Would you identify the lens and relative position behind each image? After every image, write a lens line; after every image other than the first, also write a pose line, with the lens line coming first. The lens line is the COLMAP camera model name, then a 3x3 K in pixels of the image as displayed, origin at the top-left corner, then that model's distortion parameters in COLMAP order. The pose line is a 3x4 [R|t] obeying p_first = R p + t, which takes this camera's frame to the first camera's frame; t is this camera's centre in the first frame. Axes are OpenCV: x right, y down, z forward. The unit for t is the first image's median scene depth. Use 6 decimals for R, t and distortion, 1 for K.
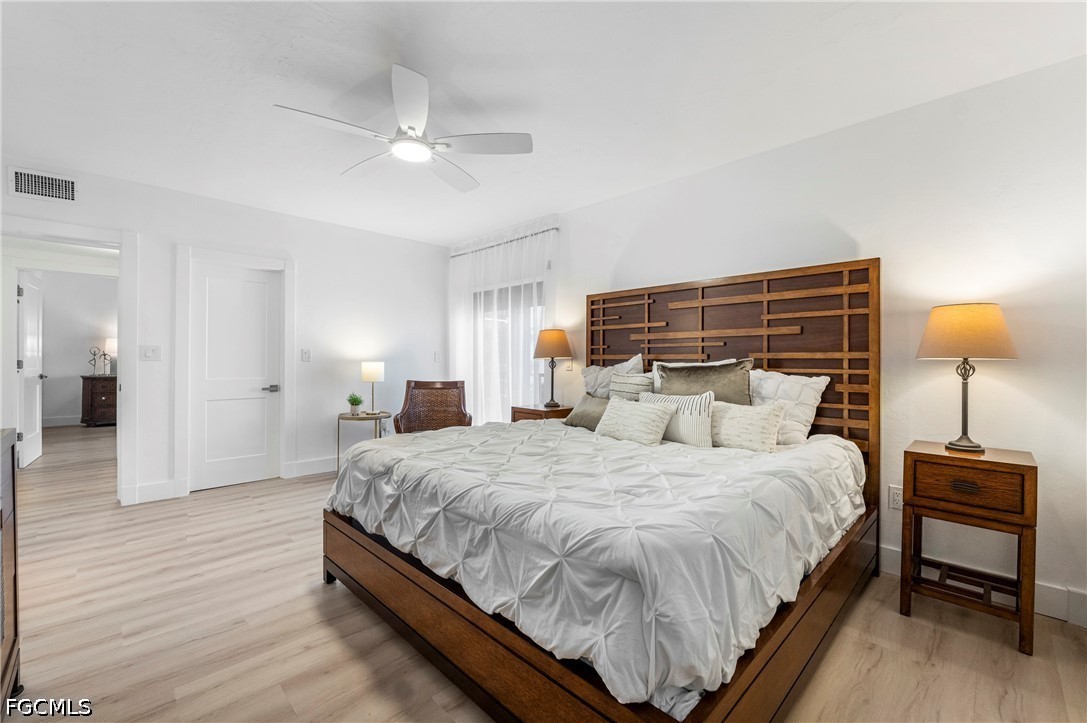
lens RADIAL K [[441.1, 0, 541.9], [0, 441.1, 358.9], [0, 0, 1]] dist [-0.006917, 0.000070]
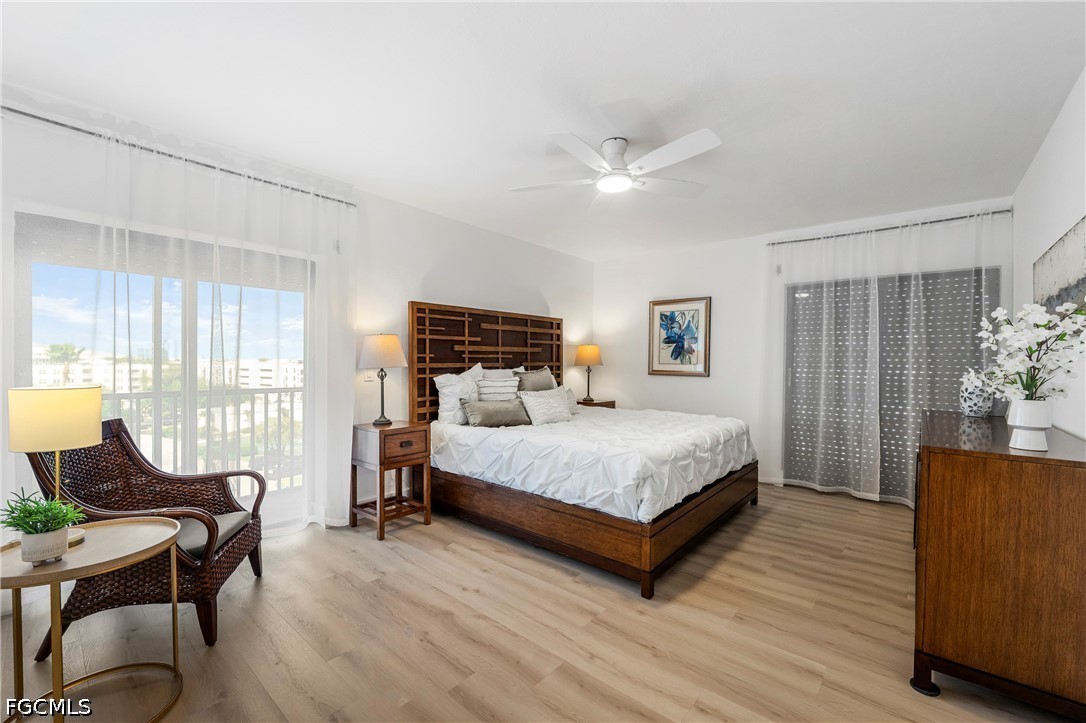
lens RADIAL K [[440.7, 0, 541.4], [0, 440.7, 358.9], [0, 0, 1]] dist [-0.006917, 0.000070]
pose [[-0.065255, 0.009221, 0.997826, -1.009490], [0.002207, 0.999956, -0.009097, -0.010396], [-0.997866, 0.001609, -0.065272, 0.903294]]
